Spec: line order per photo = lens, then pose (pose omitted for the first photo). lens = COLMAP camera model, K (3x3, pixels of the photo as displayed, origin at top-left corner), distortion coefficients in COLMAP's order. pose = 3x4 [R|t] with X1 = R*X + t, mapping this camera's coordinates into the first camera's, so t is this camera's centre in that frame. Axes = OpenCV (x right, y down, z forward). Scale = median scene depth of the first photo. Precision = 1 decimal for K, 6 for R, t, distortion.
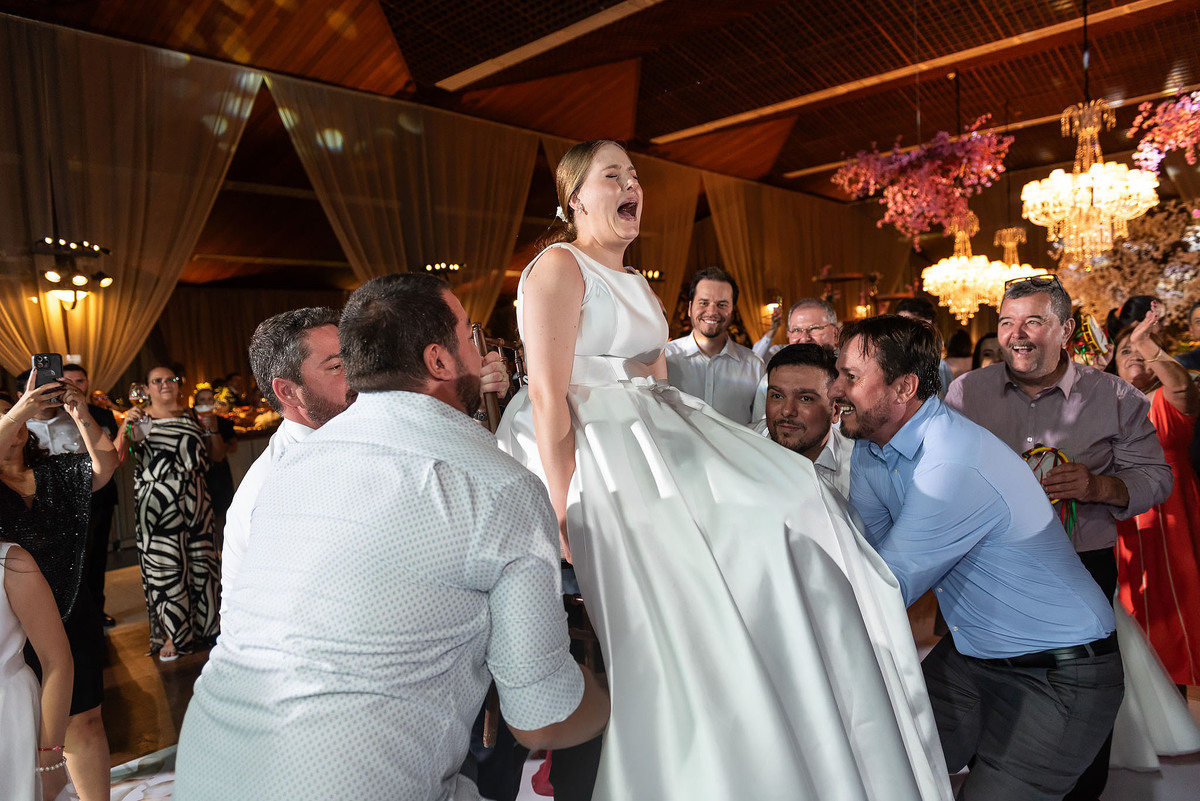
lens RADIAL K [[804.8, 0, 600.0], [0, 804.8, 400.5], [0, 0, 1]] dist [0.006988, 0.002370]
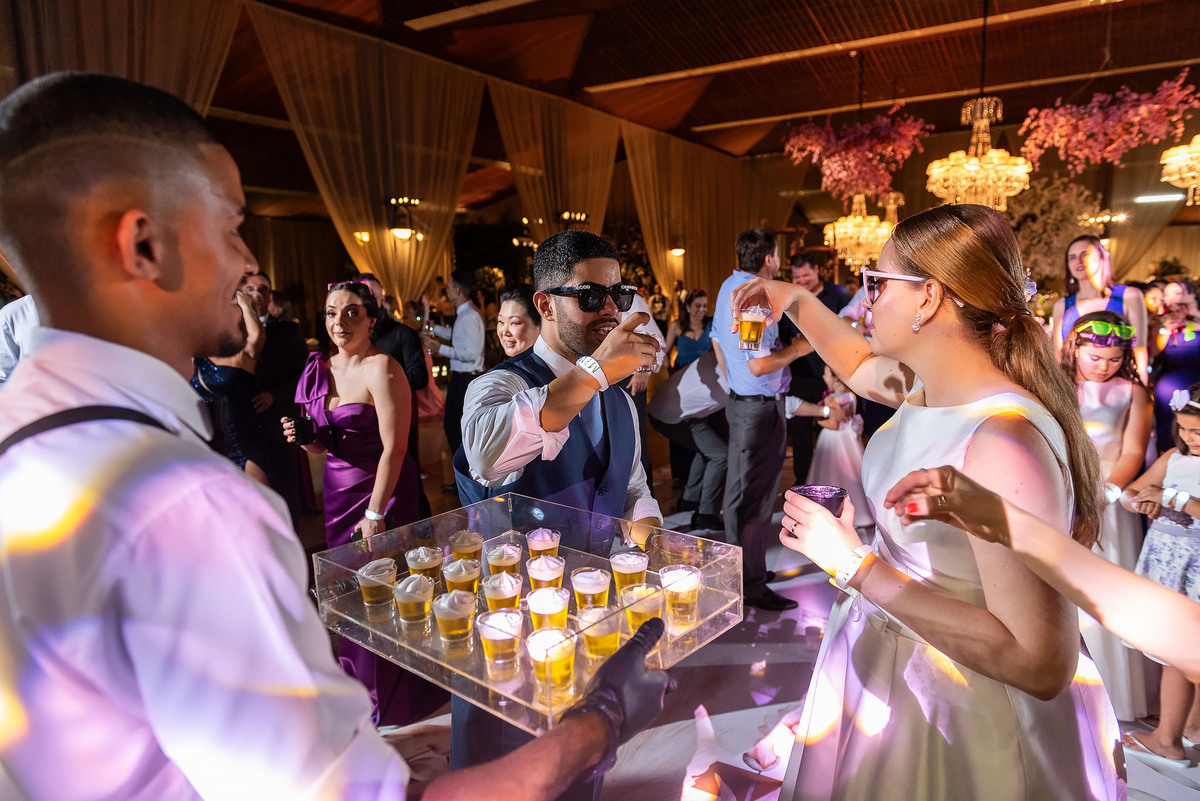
lens RADIAL K [[804.5, 0, 600.0], [0, 804.5, 400.5], [0, 0, 1]] dist [0.000043, -0.001006]
pose [[0.984510, 0.010609, 0.175006, -0.124466], [-0.023627, 0.997091, 0.072472, 0.011518], [-0.173728, -0.075485, 0.981896, -0.097425]]
